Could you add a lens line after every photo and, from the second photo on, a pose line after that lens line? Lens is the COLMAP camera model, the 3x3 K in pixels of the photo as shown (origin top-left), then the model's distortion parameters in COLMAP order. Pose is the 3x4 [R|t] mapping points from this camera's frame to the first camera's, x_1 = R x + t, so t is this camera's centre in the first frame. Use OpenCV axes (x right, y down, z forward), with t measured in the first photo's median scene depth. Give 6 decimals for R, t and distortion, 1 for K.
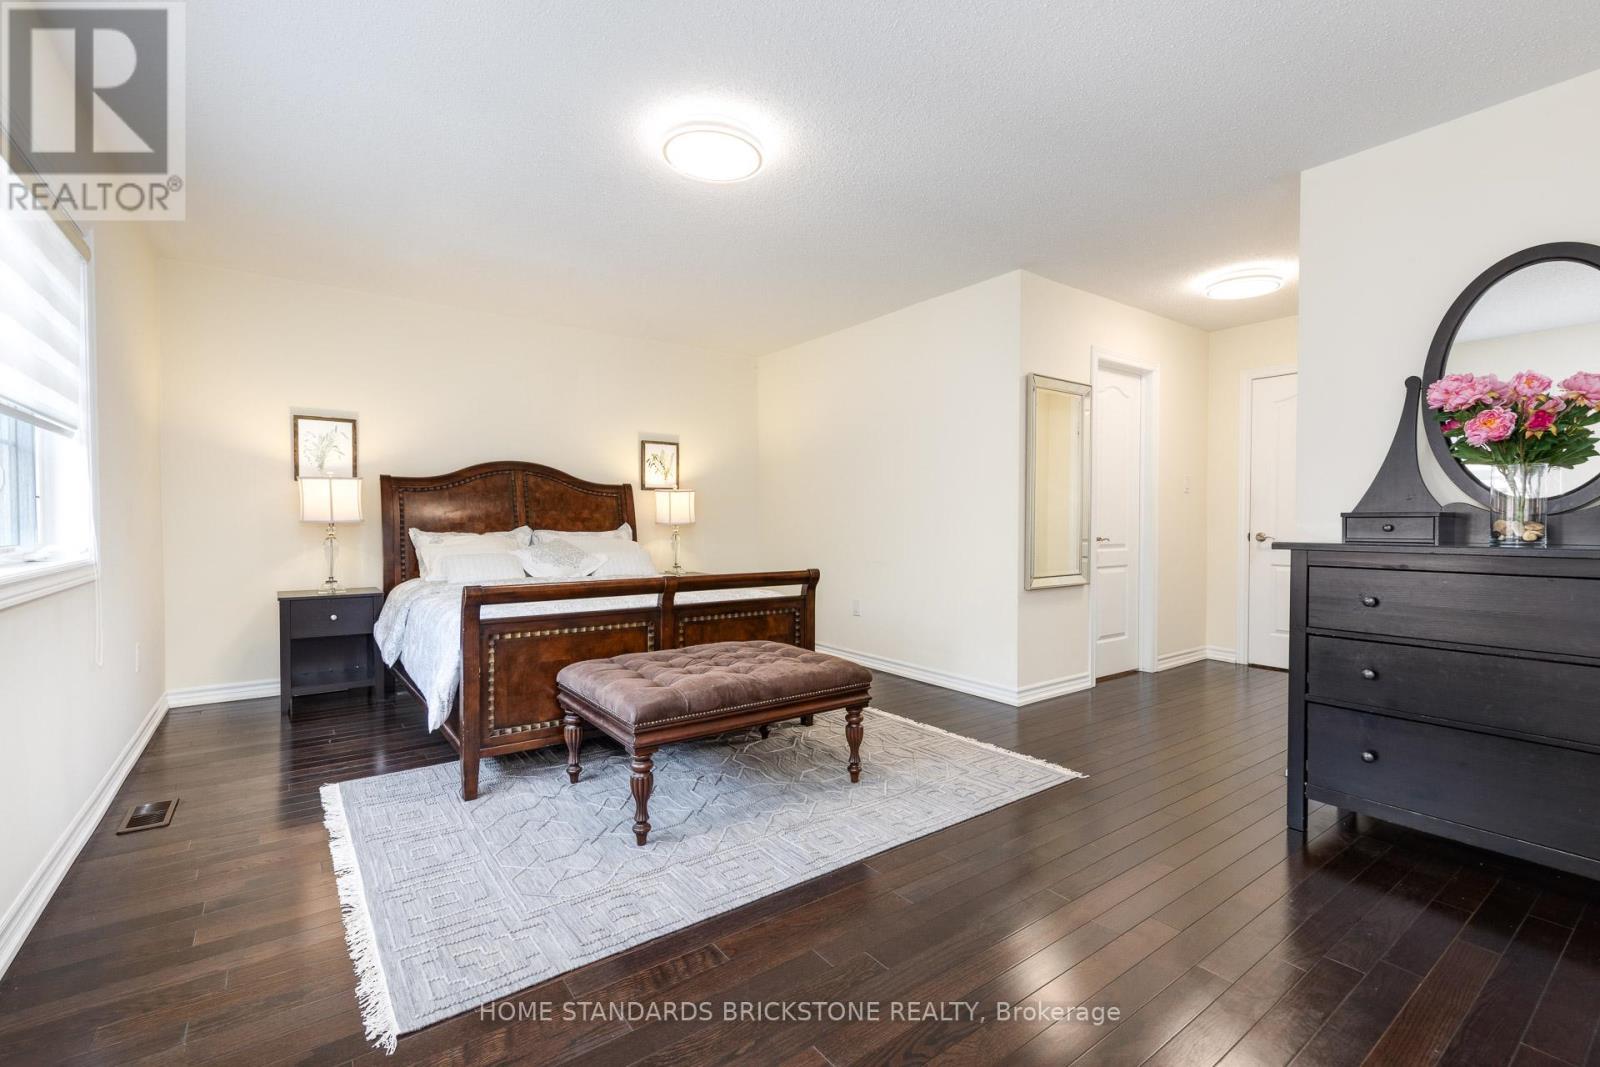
lens RADIAL K [[706.9, 0, 800.0], [0, 706.9, 533.5], [0, 0, 1]] dist [-0.000390, -0.000054]
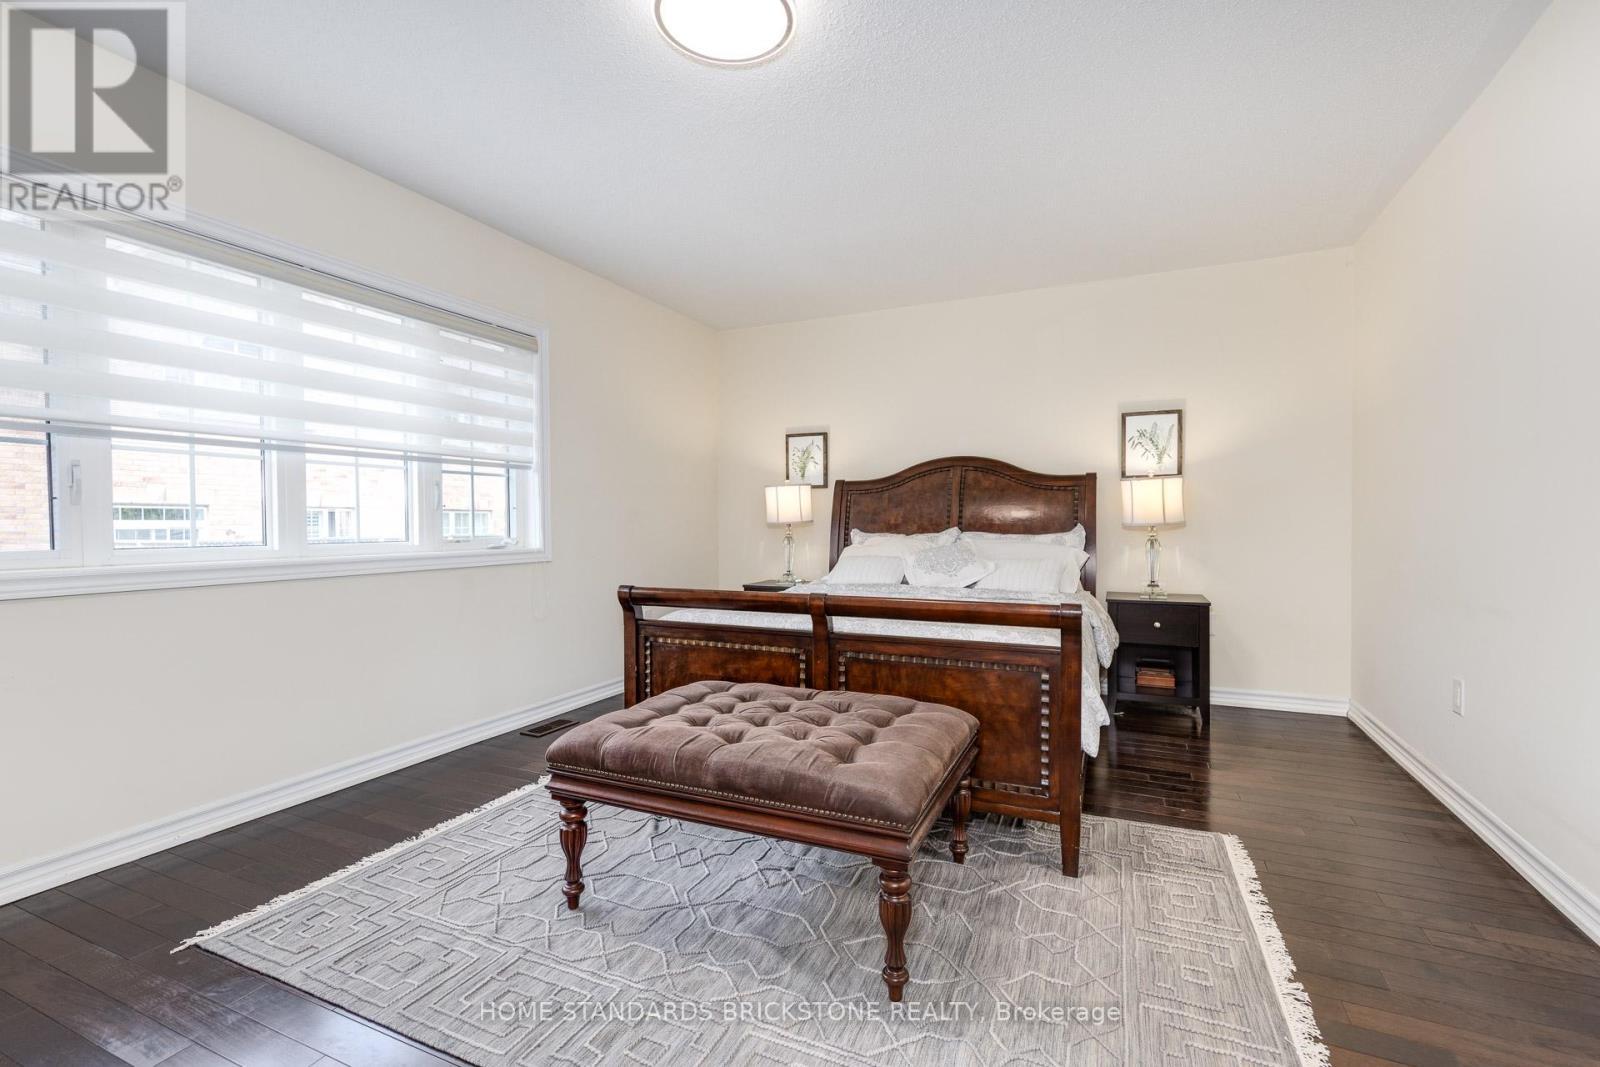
lens RADIAL K [[701.0, 0, 800.0], [0, 701.0, 533.5], [0, 0, 1]] dist [0.024115, 0.000266]
pose [[0.484838, 0.012609, -0.874513, 0.410210], [-0.010394, 0.999909, 0.008655, -0.011081], [0.874542, 0.004893, 0.484925, 0.522147]]
